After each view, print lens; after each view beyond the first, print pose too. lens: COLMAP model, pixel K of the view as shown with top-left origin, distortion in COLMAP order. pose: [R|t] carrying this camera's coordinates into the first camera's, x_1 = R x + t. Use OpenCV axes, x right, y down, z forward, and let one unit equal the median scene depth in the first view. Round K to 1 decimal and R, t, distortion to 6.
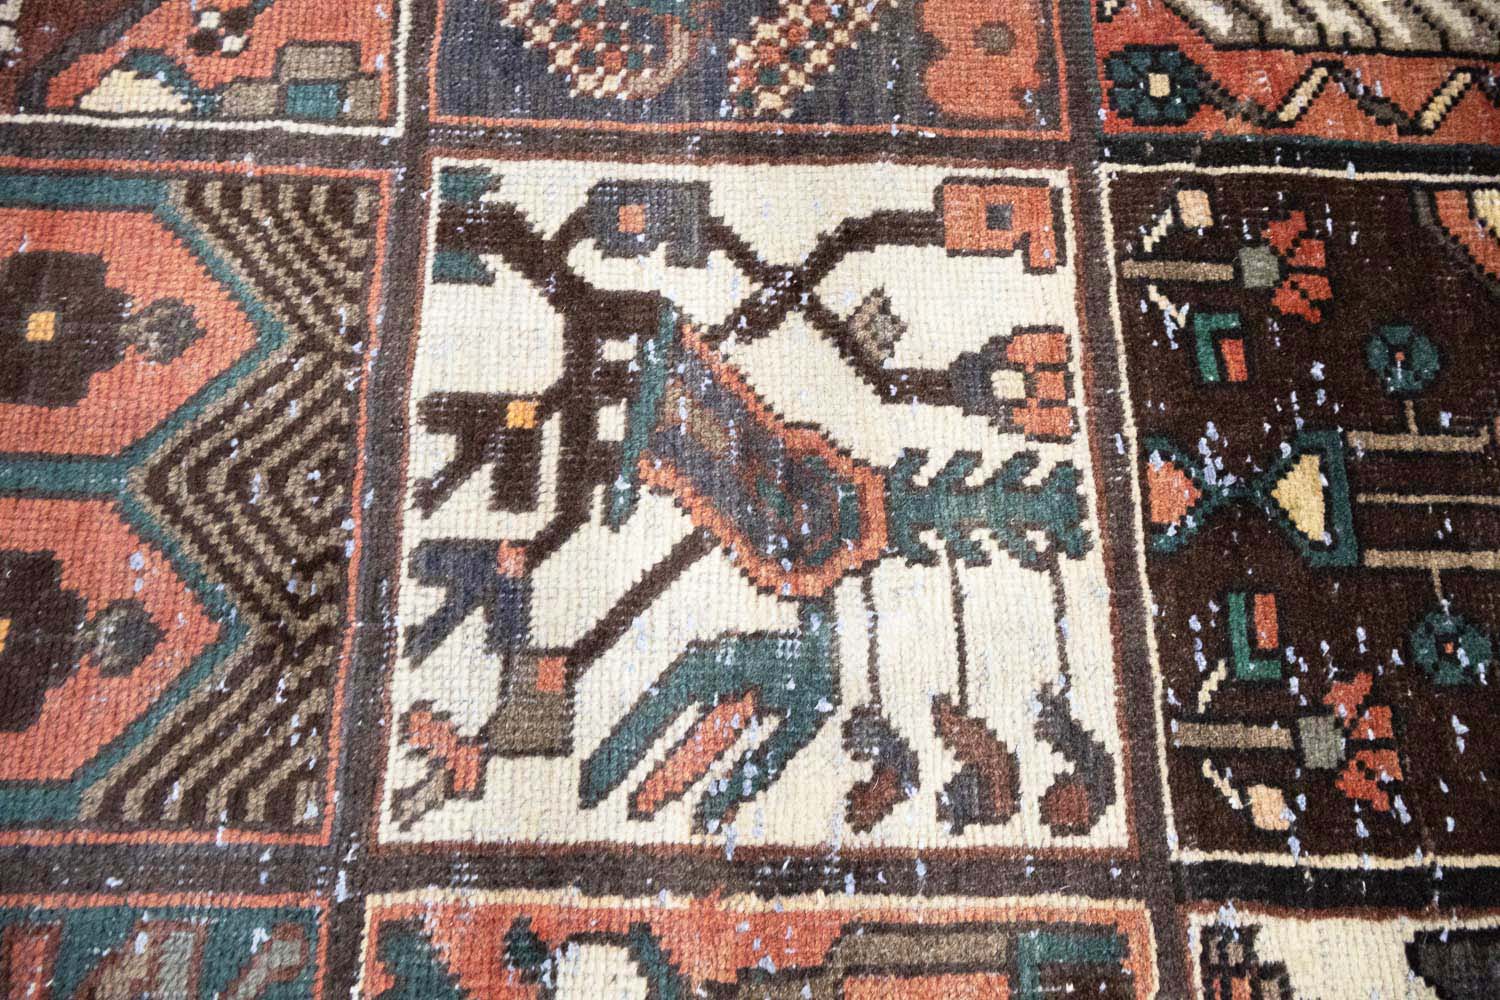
lens RADIAL K [[1229.2, 0, 750.9], [0, 1229.2, 498.8], [0, 0, 1]] dist [0.003972, -0.011159]
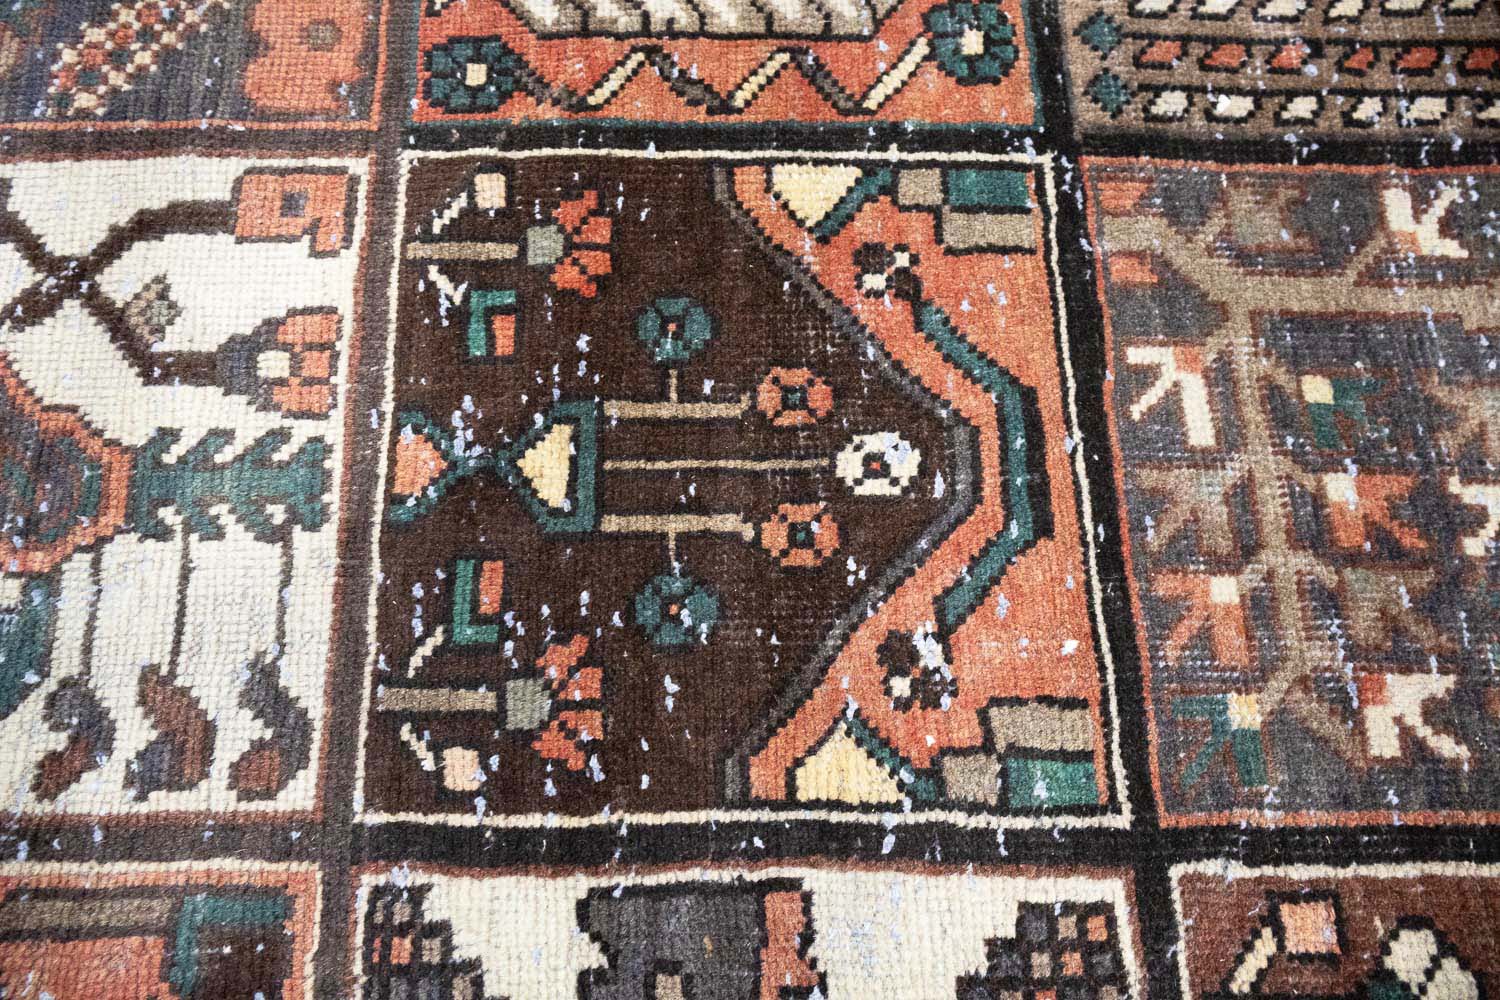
lens RADIAL K [[1226.5, 0, 748.6], [0, 1226.5, 500.9], [0, 0, 1]] dist [0.004673, -0.001271]
pose [[0.999460, -0.025853, -0.020293, 0.684643], [0.025147, 0.999095, -0.034302, 0.072191], [0.021161, 0.033773, 0.999205, -0.008720]]
